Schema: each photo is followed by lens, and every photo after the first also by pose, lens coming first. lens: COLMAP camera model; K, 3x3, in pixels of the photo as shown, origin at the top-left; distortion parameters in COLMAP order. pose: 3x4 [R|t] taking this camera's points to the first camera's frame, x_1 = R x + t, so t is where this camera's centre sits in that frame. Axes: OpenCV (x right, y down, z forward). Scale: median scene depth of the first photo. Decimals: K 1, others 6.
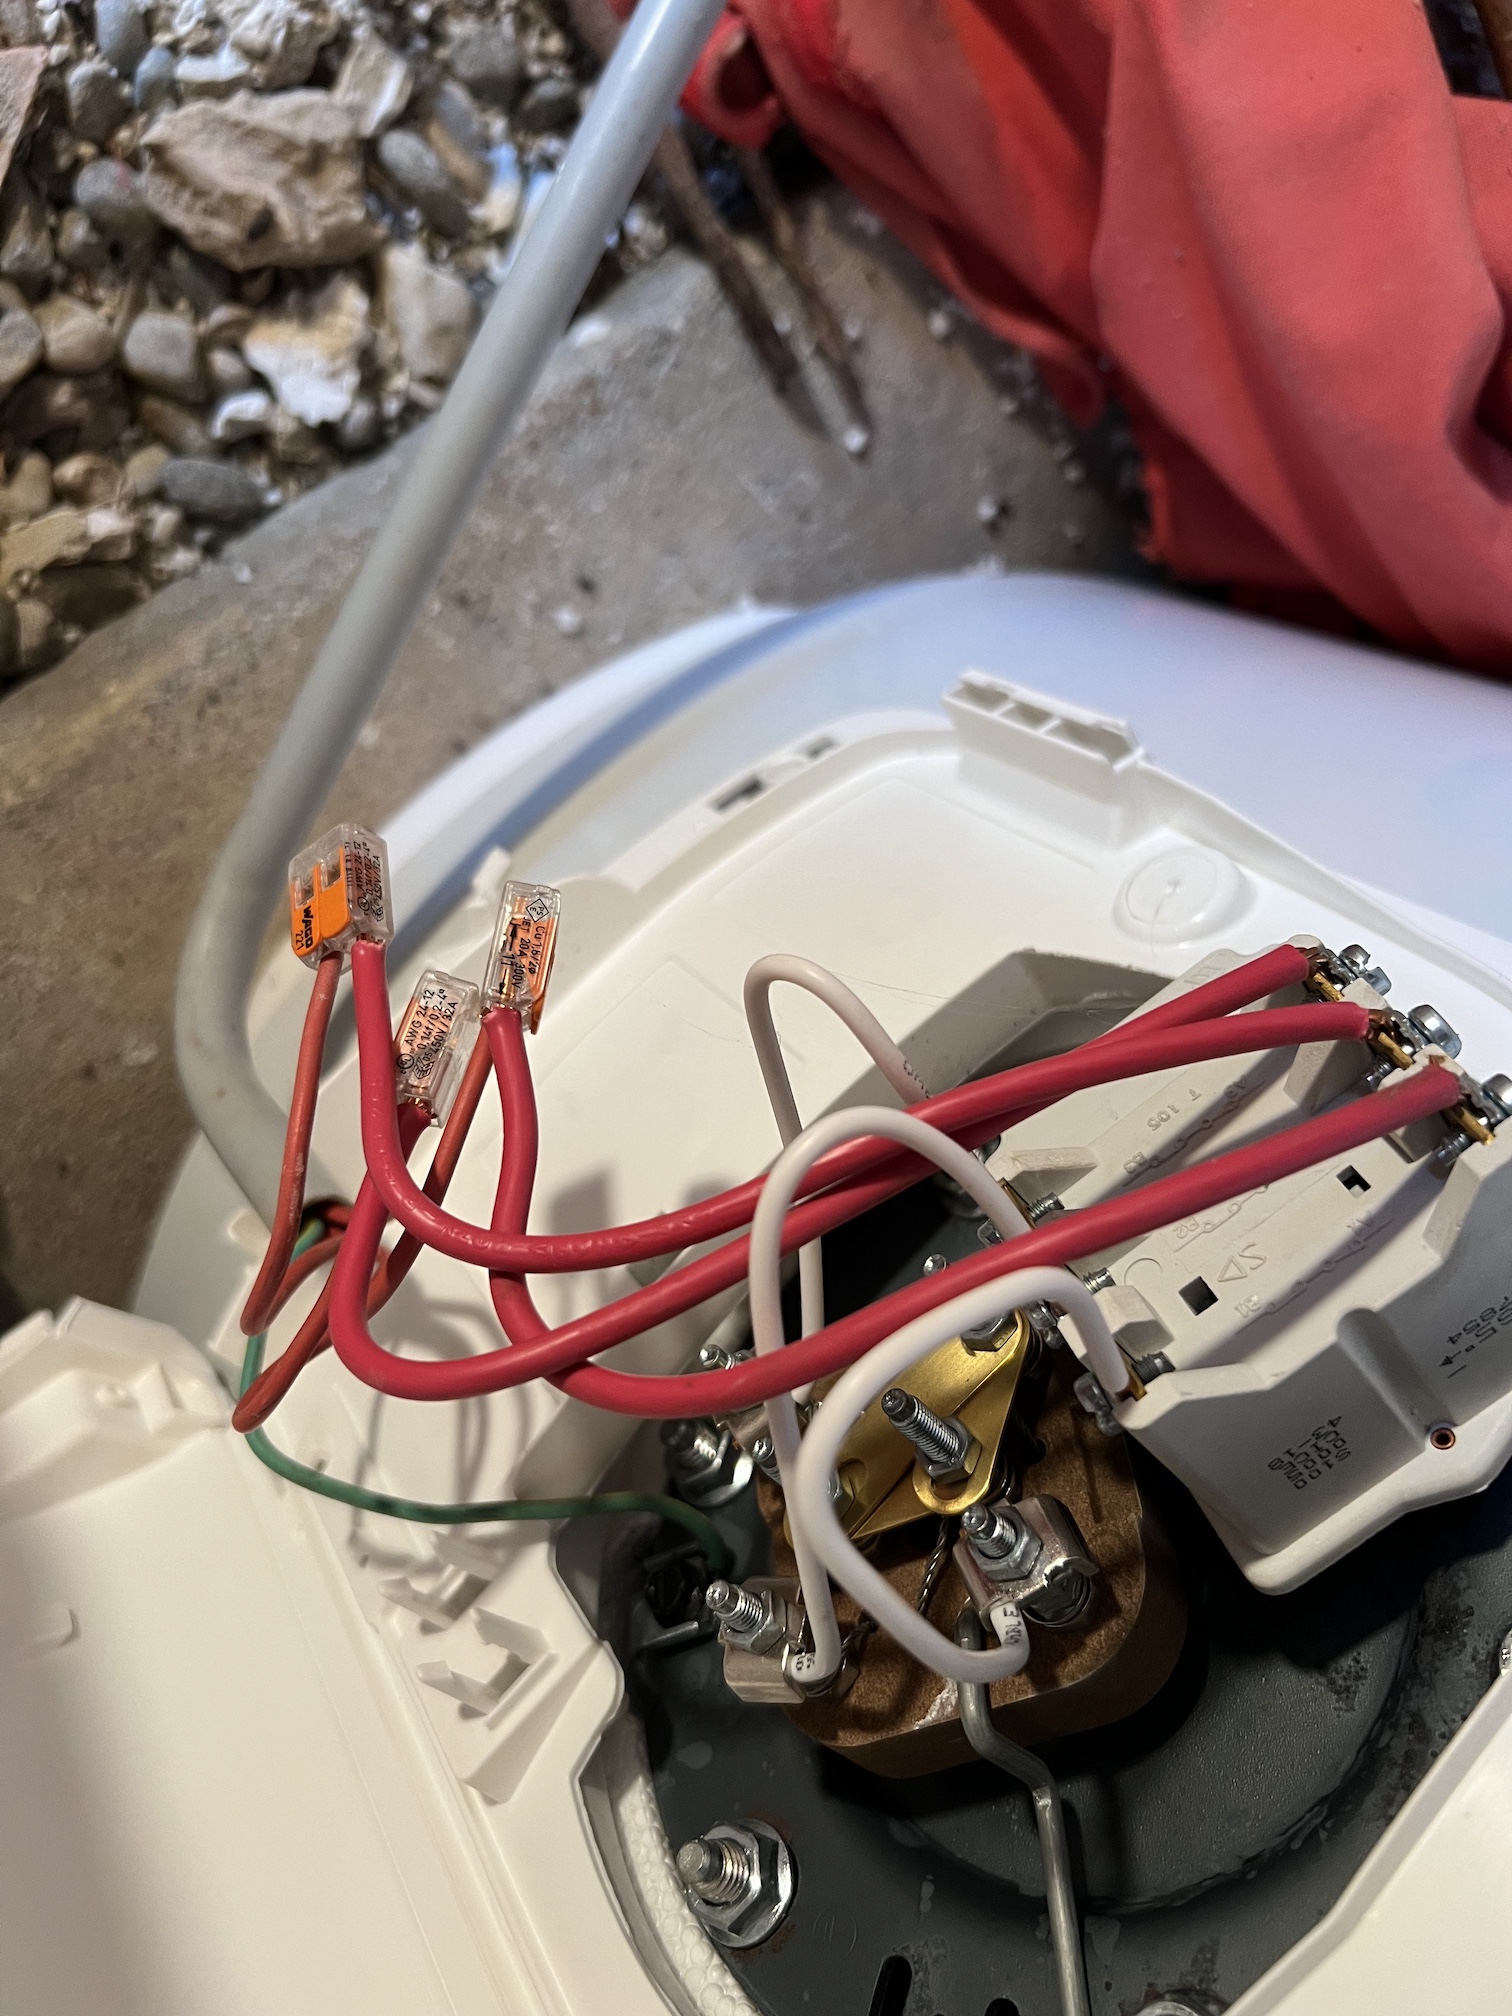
lens RADIAL K [[1528.0, 0, 767.4], [0, 1528.0, 1004.4], [0, 0, 1]] dist [0.023109, -0.043047]
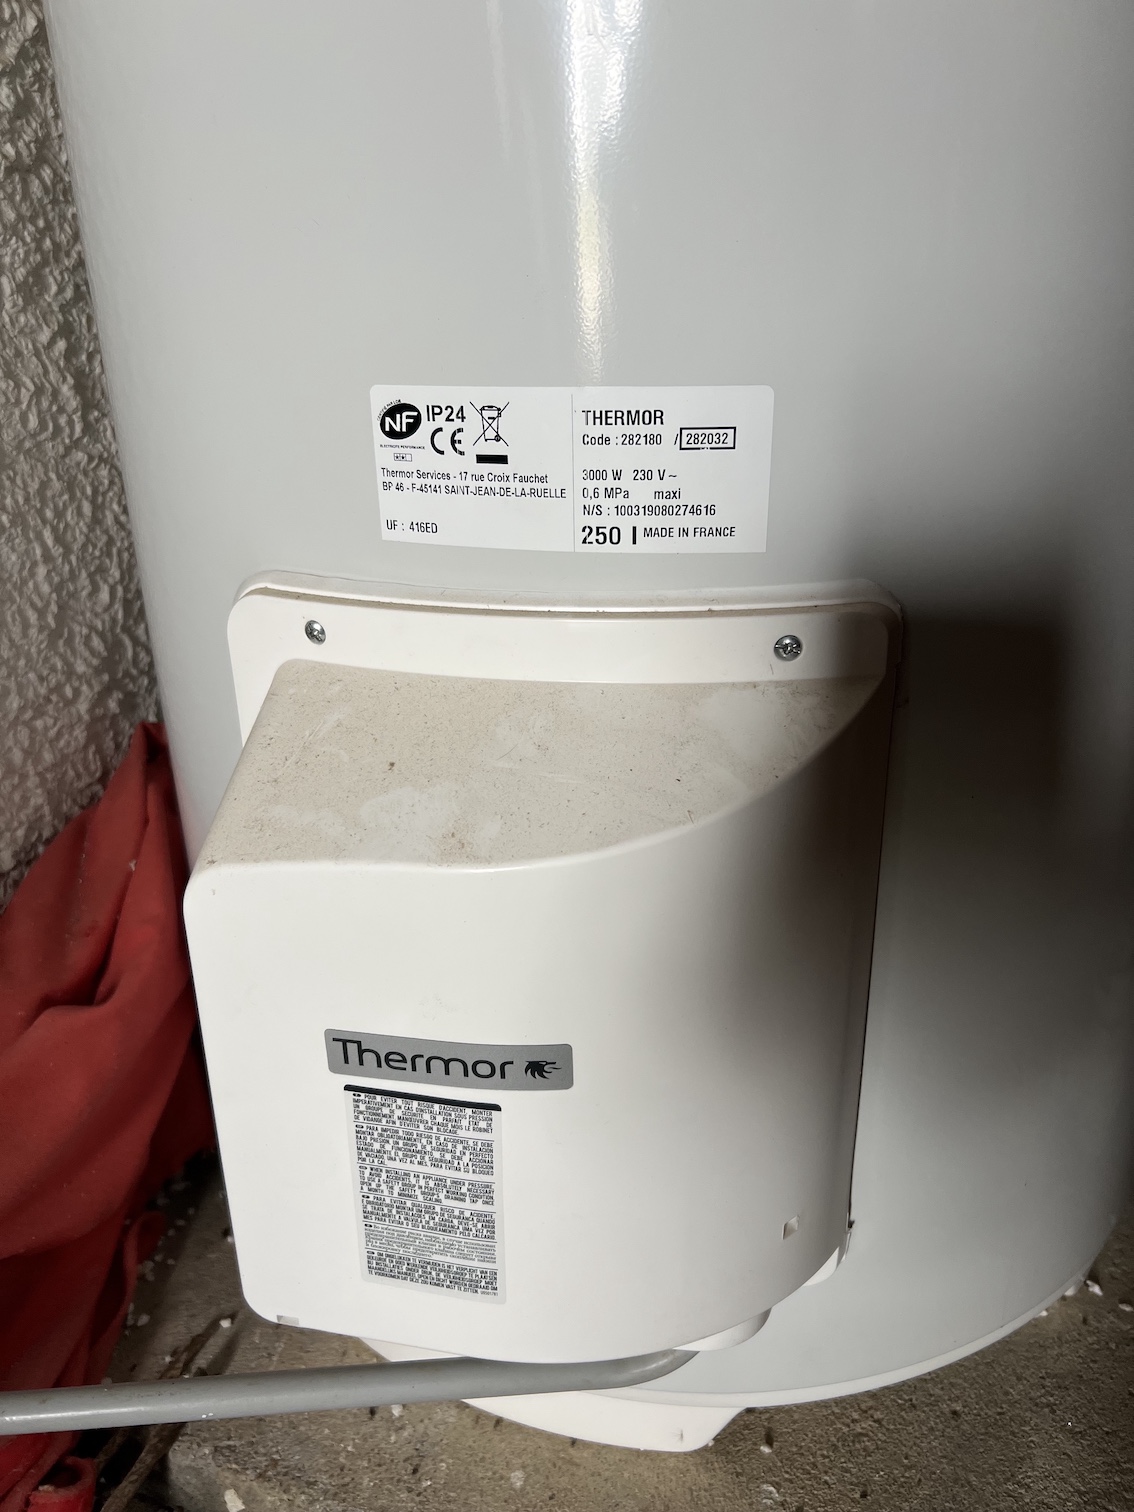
lens RADIAL K [[1146.0, 0, 575.5], [0, 1146.0, 753.3], [0, 0, 1]] dist [0.023109, -0.043047]
pose [[-0.552866, -0.707320, 0.440496, -0.291540], [0.827708, -0.527145, 0.192399, 0.034095], [0.096117, 0.470973, 0.876896, -0.381043]]
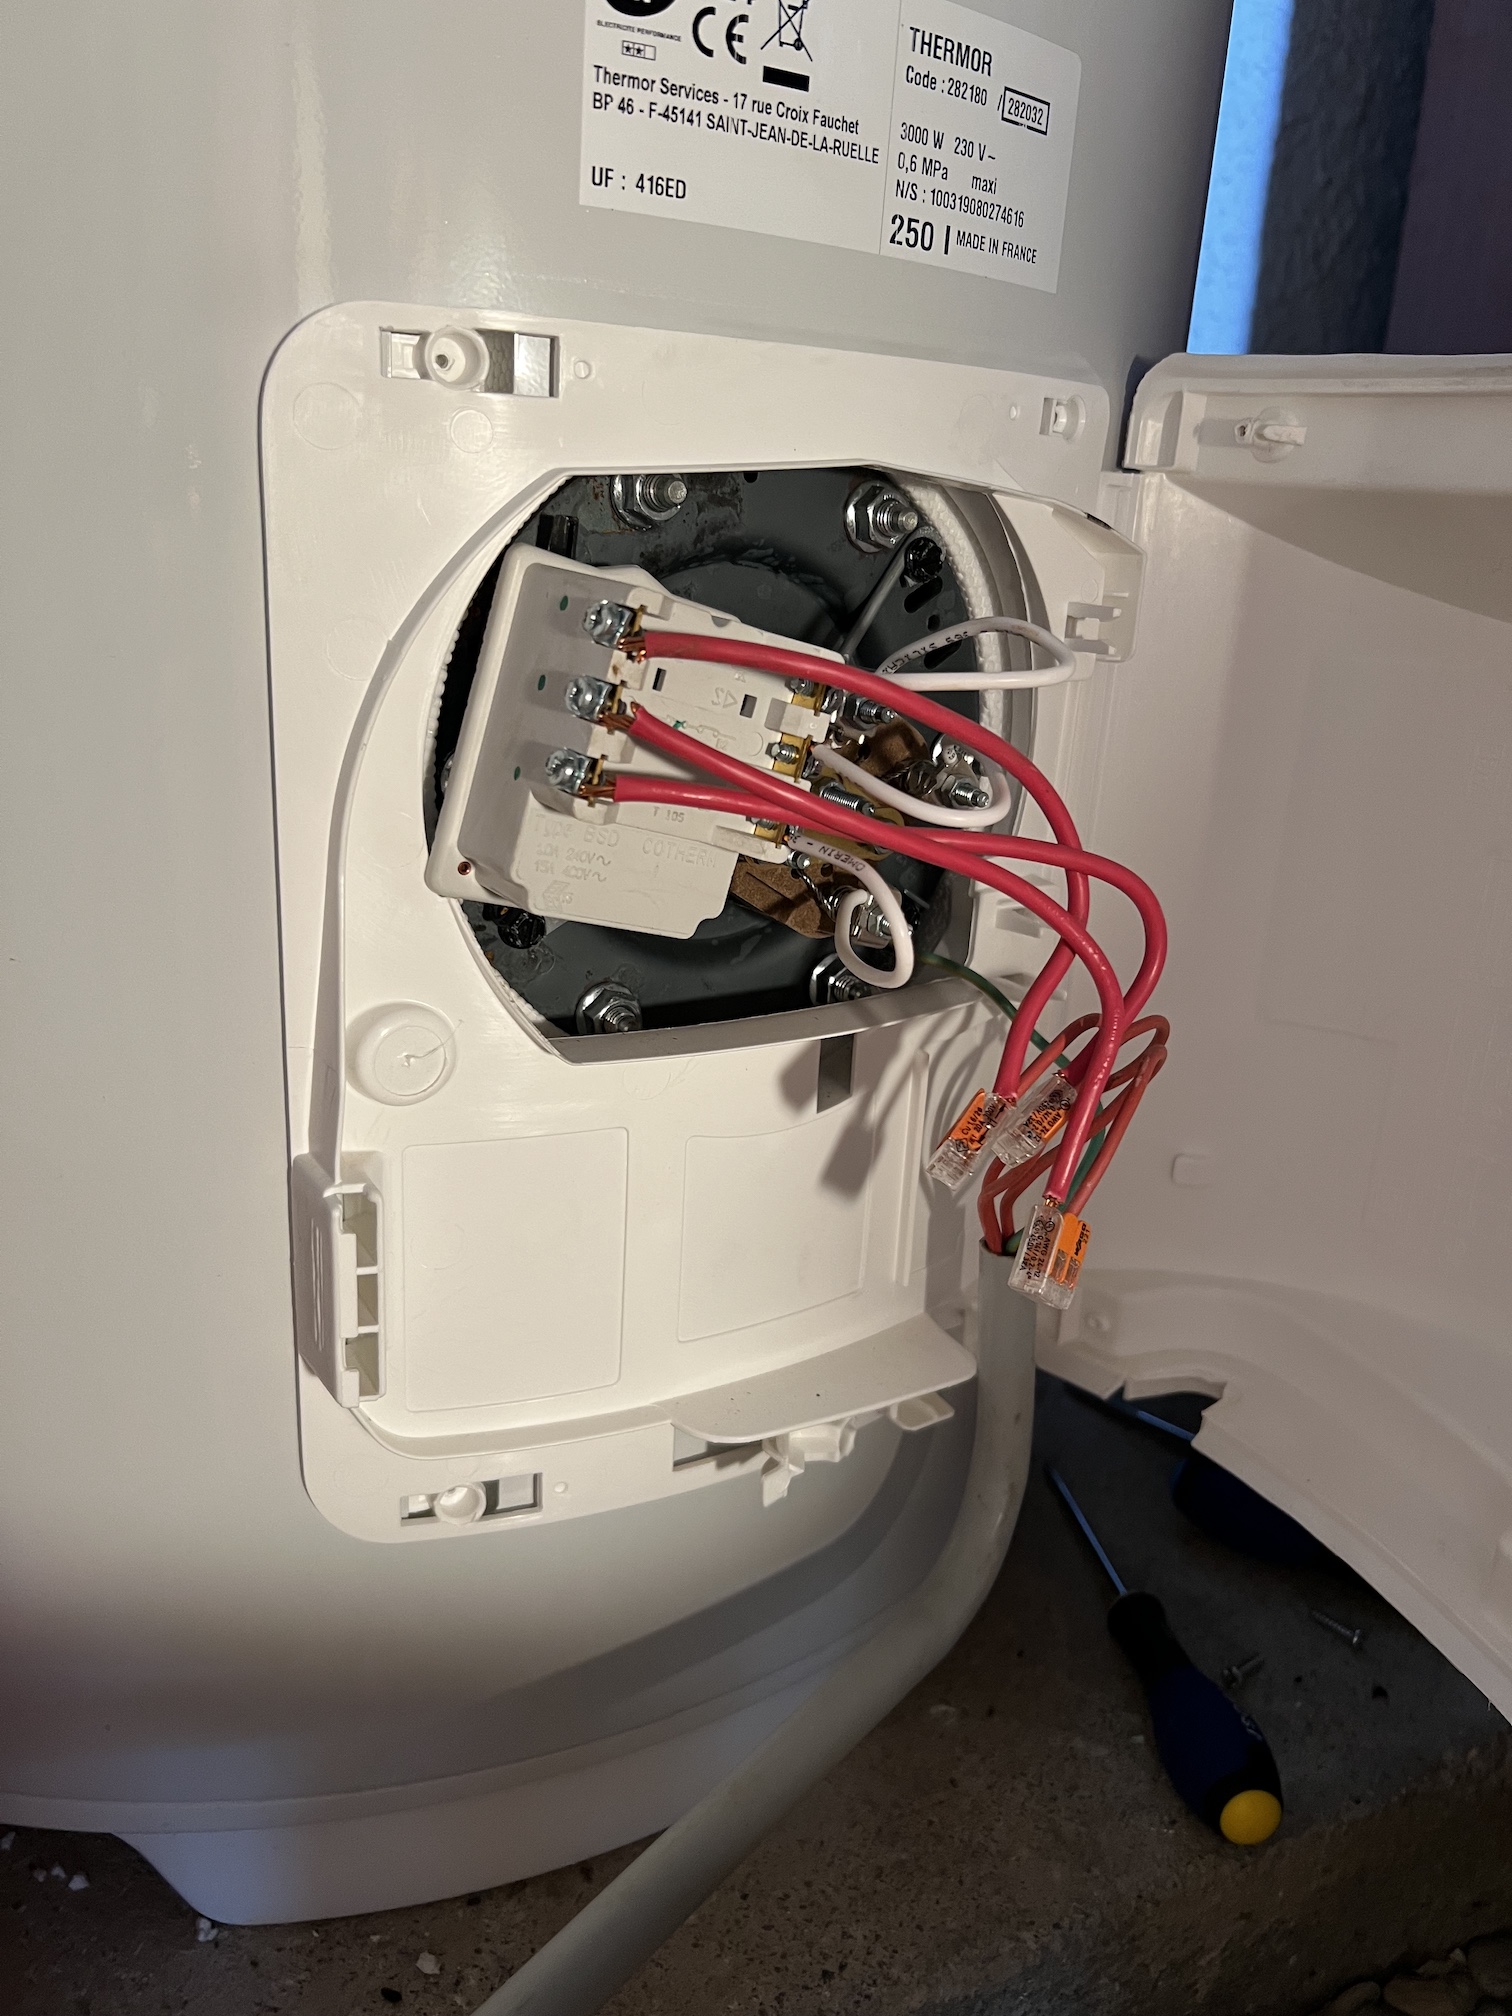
lens RADIAL K [[1528.0, 0, 767.4], [0, 1528.0, 1004.4], [0, 0, 1]] dist [0.023109, -0.043047]
pose [[-0.834965, -0.537579, -0.117652, 0.118123], [0.303653, -0.628376, 0.716197, -0.509635], [-0.458942, 0.562275, 0.687910, -0.000752]]
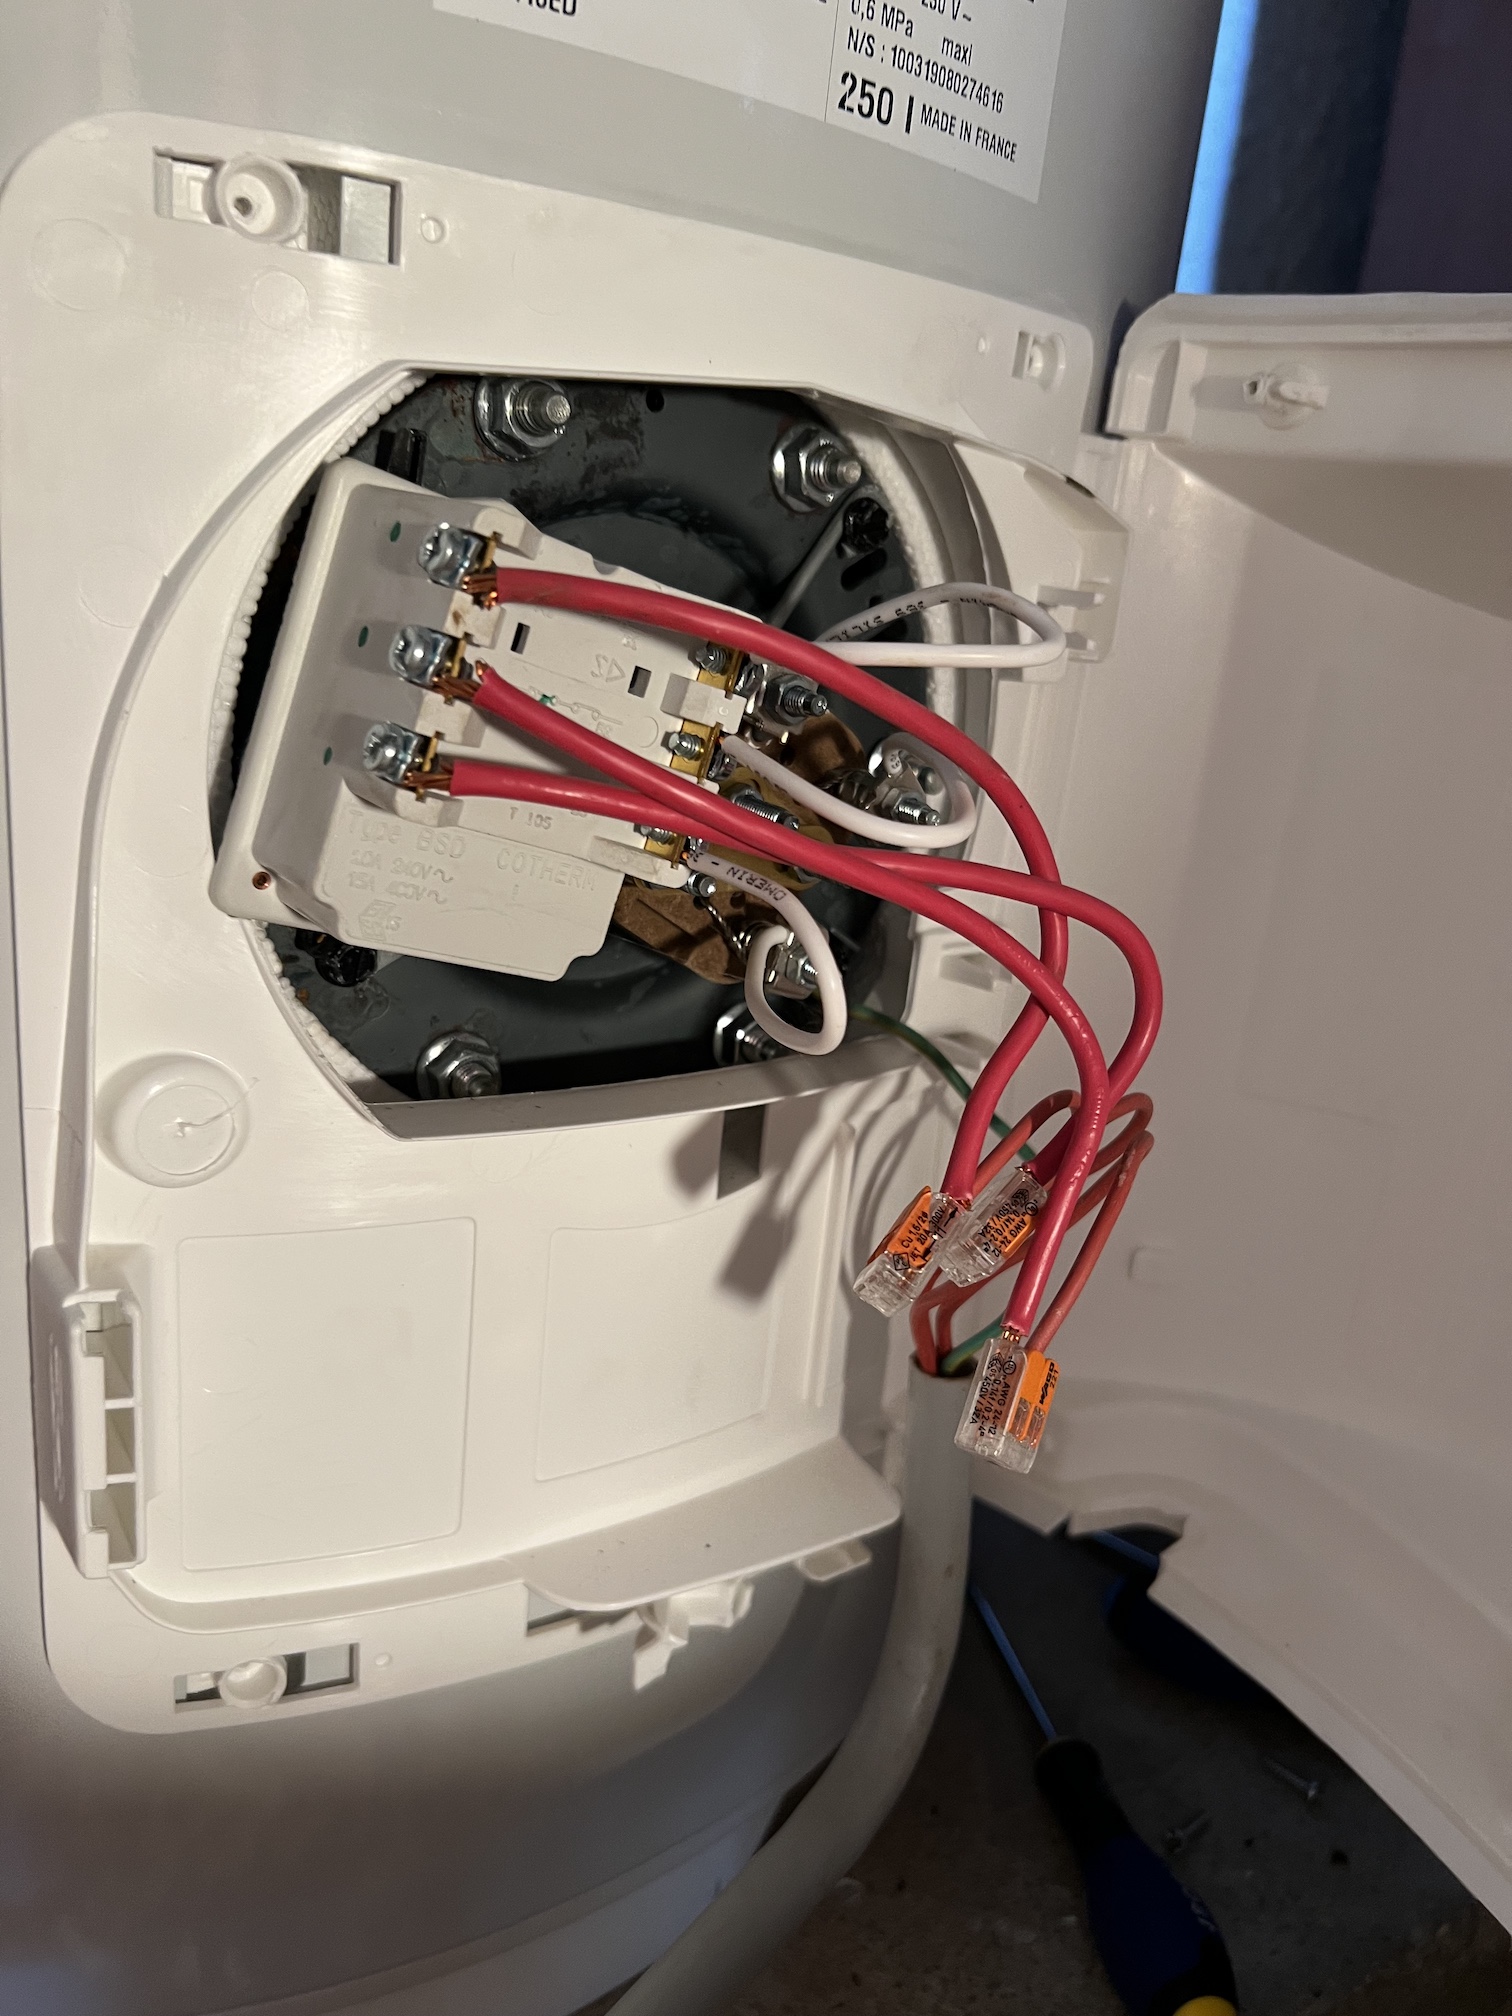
lens RADIAL K [[1538.5, 0, 752.0], [0, 1538.5, 1040.9], [0, 0, 1]] dist [0.001470, -0.029381]
pose [[-0.812803, -0.560972, -0.157037, 0.098112], [0.286550, -0.619721, 0.730640, -0.385374], [-0.507188, 0.548867, 0.664458, 0.099390]]
